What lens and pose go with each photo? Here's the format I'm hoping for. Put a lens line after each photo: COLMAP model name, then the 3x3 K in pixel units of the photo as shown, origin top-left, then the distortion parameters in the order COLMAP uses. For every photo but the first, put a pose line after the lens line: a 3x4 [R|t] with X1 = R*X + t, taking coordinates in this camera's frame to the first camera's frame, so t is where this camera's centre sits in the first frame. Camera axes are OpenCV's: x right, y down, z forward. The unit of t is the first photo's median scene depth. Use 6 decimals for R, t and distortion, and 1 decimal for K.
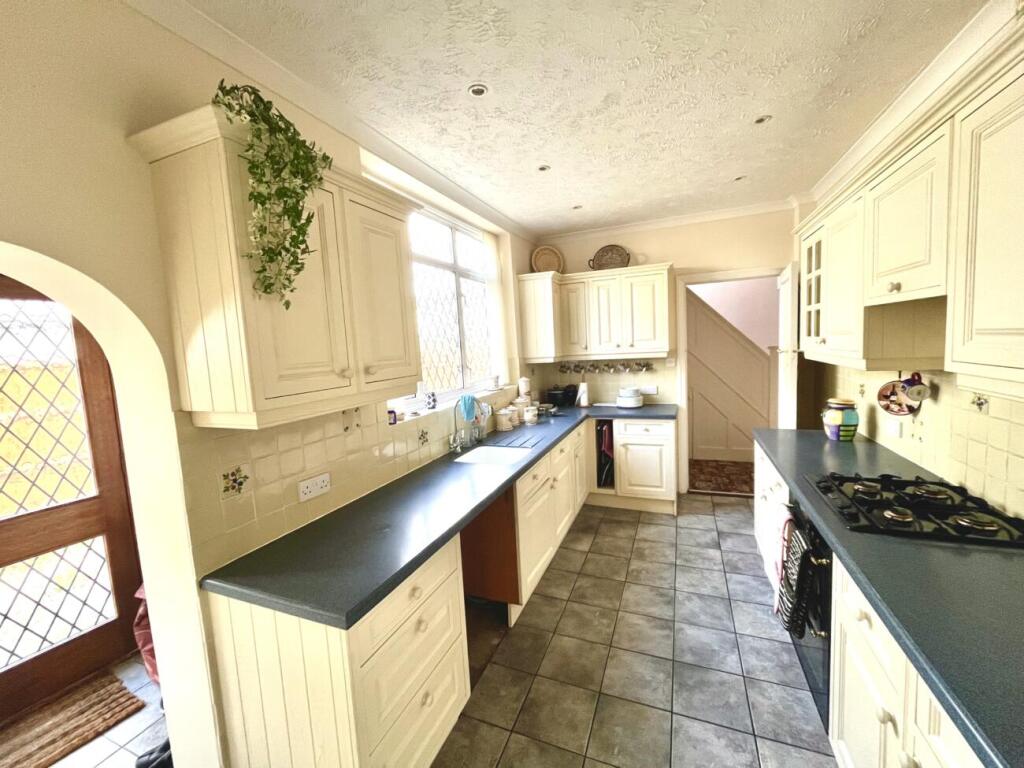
lens RADIAL K [[413.4, 0, 510.6], [0, 413.4, 381.3], [0, 0, 1]] dist [-0.002336, -0.000175]
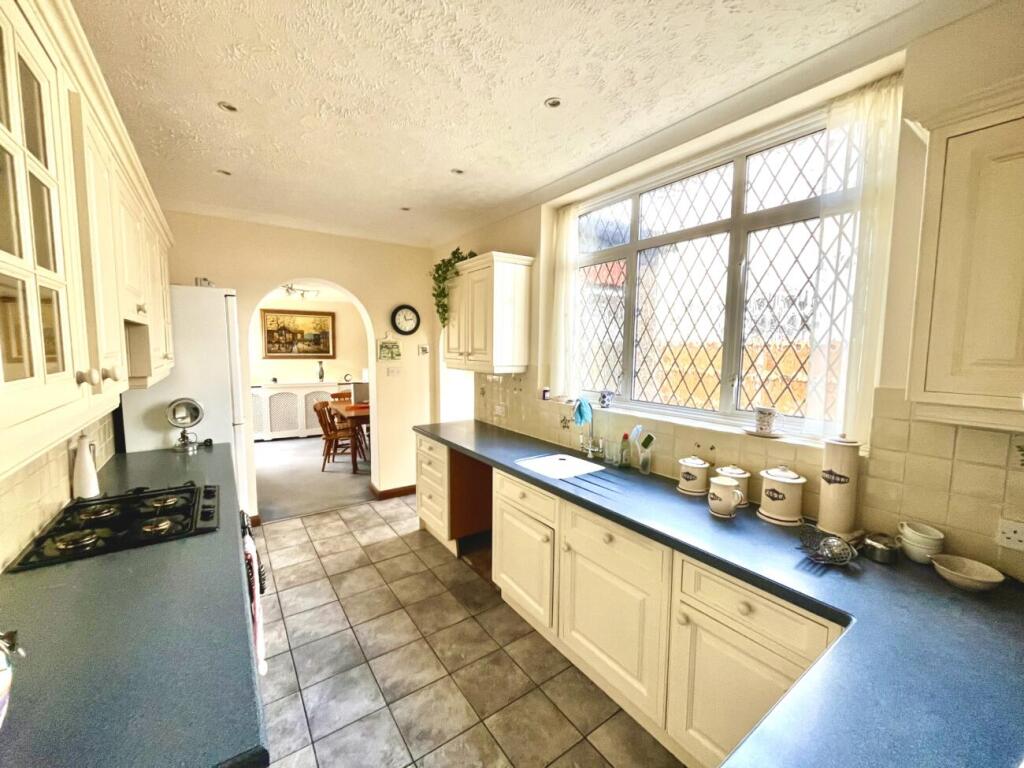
lens RADIAL K [[413.4, 0, 510.8], [0, 413.4, 384.7], [0, 0, 1]] dist [-0.002336, -0.000175]
pose [[-0.539888, 0.127909, -0.831962, 0.841623], [-0.056490, 0.980653, 0.187427, -0.181111], [0.839839, 0.148187, -0.522217, 1.509797]]
